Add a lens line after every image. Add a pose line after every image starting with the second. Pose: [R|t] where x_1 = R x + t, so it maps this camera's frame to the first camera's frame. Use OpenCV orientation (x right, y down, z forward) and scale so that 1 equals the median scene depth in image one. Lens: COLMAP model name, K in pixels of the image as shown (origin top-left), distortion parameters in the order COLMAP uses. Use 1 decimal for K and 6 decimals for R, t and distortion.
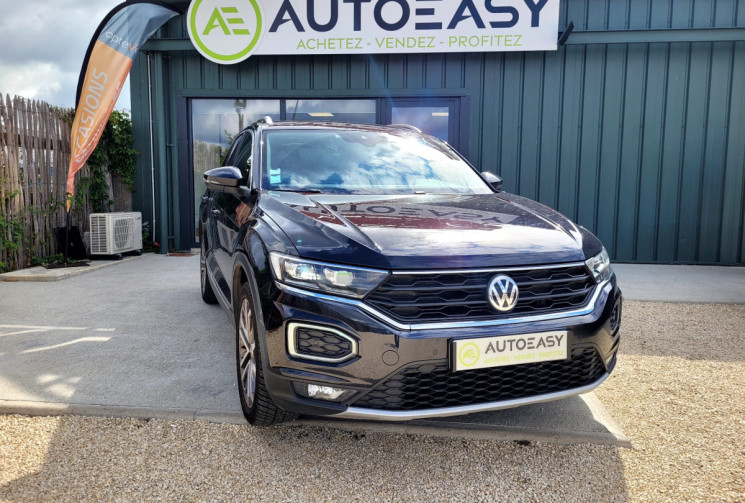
lens RADIAL K [[584.4, 0, 376.9], [0, 584.4, 252.3], [0, 0, 1]] dist [0.003593, 0.000312]
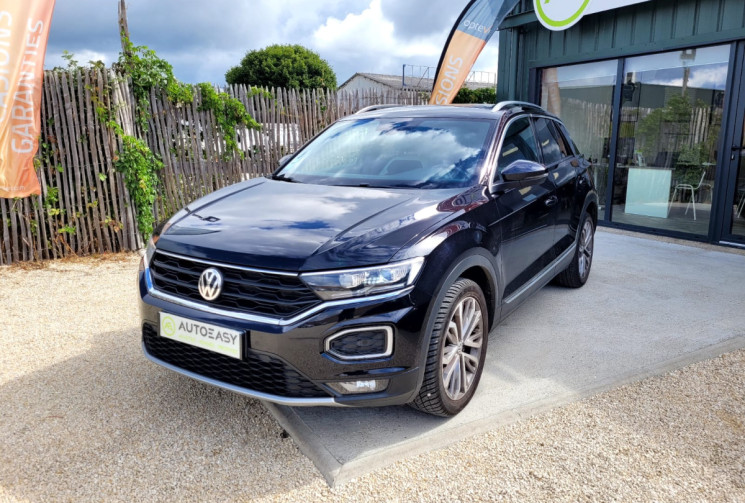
lens RADIAL K [[564.1, 0, 372.5], [0, 564.1, 251.5], [0, 0, 1]] dist [0.025732, -0.003561]
pose [[0.589128, 0.139894, -0.795838, 0.384751], [-0.077351, 0.990140, 0.116789, -0.043416], [0.804329, -0.007245, 0.594140, 0.188068]]
